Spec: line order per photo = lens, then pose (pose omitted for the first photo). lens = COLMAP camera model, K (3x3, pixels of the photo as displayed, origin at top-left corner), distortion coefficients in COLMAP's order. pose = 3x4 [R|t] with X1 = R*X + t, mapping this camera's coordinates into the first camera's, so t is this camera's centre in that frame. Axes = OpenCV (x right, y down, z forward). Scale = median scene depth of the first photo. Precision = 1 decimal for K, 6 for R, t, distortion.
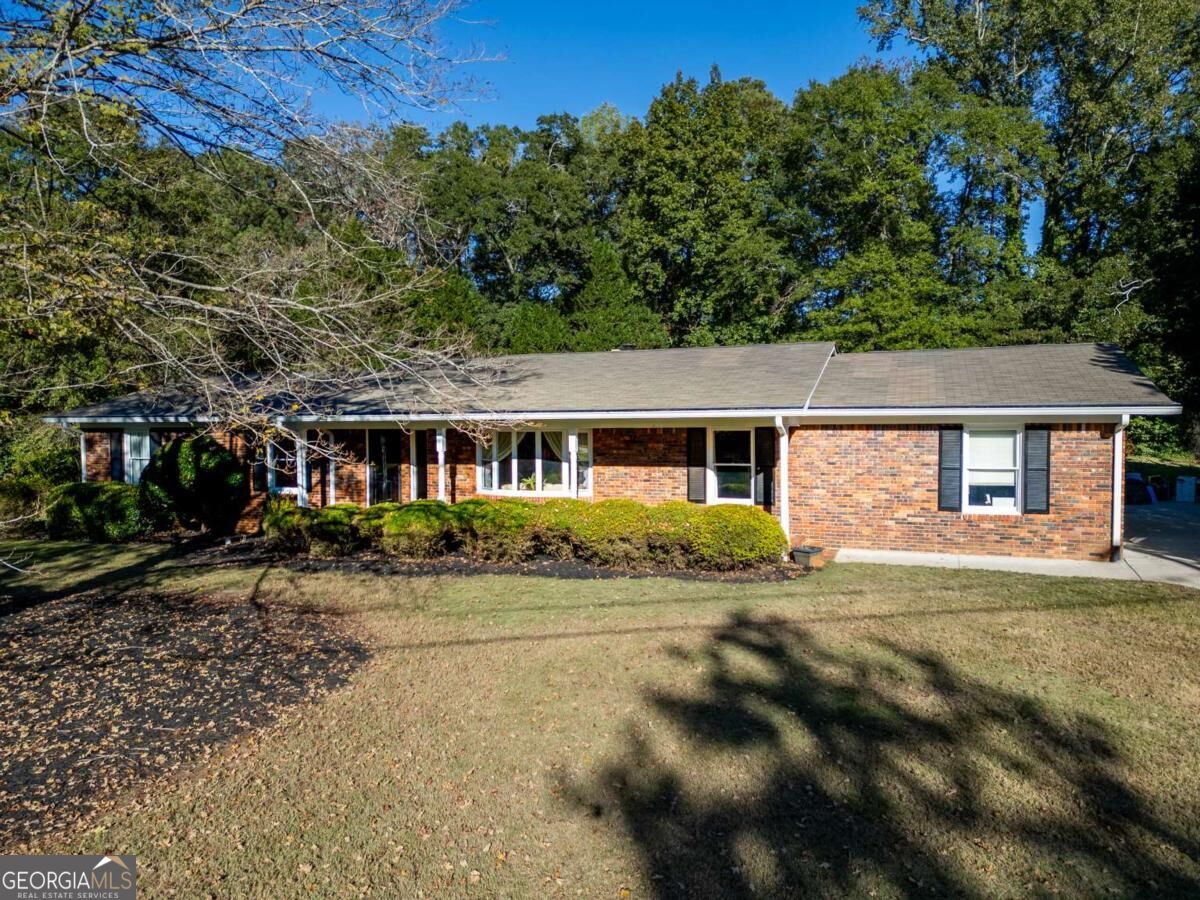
lens RADIAL K [[840.4, 0, 600.0], [0, 840.4, 450.0], [0, 0, 1]] dist [0.063266, -0.060122]
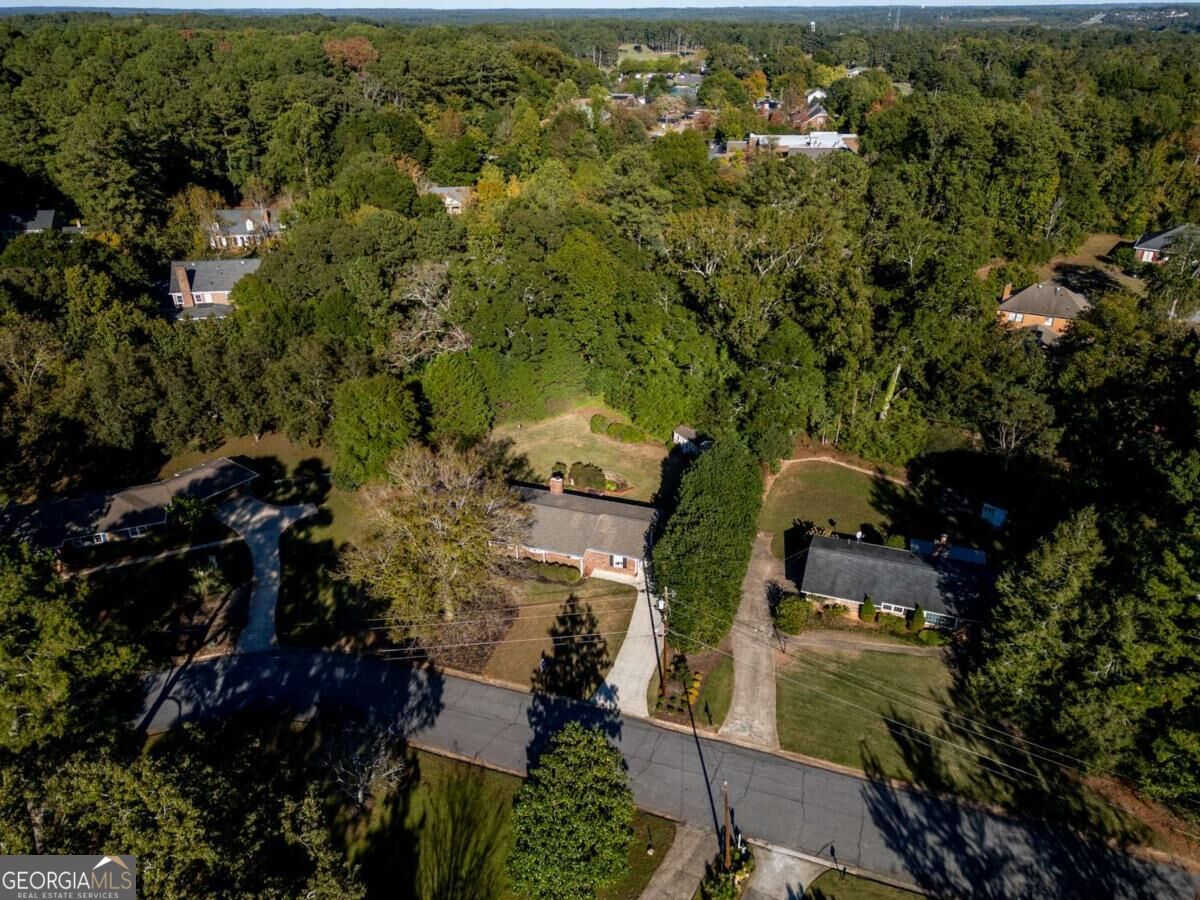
lens RADIAL K [[840.4, 0, 600.0], [0, 840.4, 450.0], [0, 0, 1]] dist [0.063266, -0.060122]
pose [[0.998727, -0.021243, 0.045755, 0.088968], [0.000138, 0.908160, 0.418623, -2.973132], [-0.050446, -0.418084, 0.907007, -3.773304]]
